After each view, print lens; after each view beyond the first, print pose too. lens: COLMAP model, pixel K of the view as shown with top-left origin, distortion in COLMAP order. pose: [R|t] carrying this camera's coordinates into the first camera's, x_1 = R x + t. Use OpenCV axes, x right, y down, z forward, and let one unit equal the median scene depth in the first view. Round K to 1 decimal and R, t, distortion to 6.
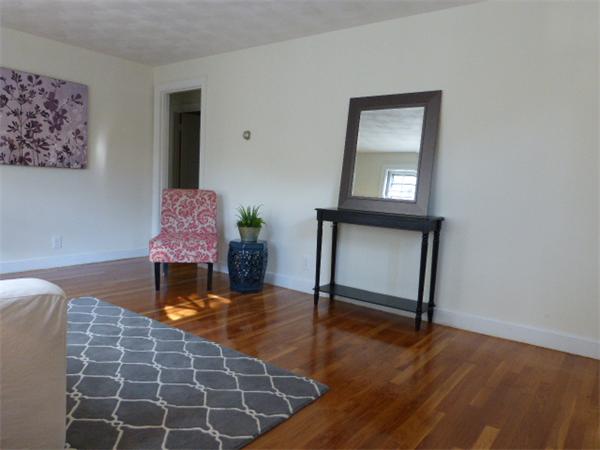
lens RADIAL K [[437.3, 0, 300.0], [0, 437.3, 225.0], [0, 0, 1]] dist [-0.008992, 0.002406]
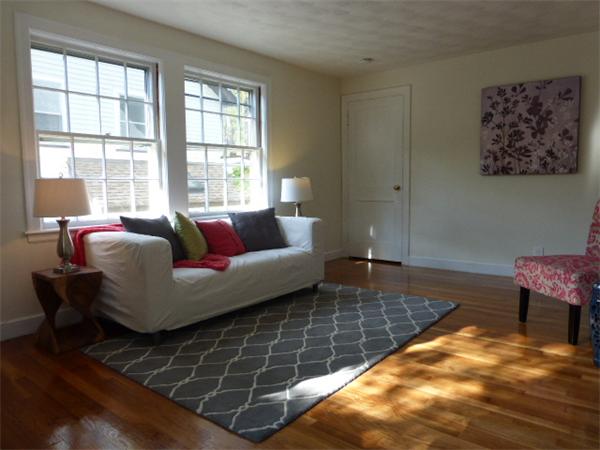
lens RADIAL K [[437.3, 0, 300.0], [0, 437.3, 225.0], [0, 0, 1]] dist [-0.008992, 0.002406]
pose [[-0.029350, 0.049895, -0.998323, 0.424126], [-0.081413, 0.995316, 0.052139, -0.030661], [0.996248, 0.082807, -0.025151, 0.538786]]
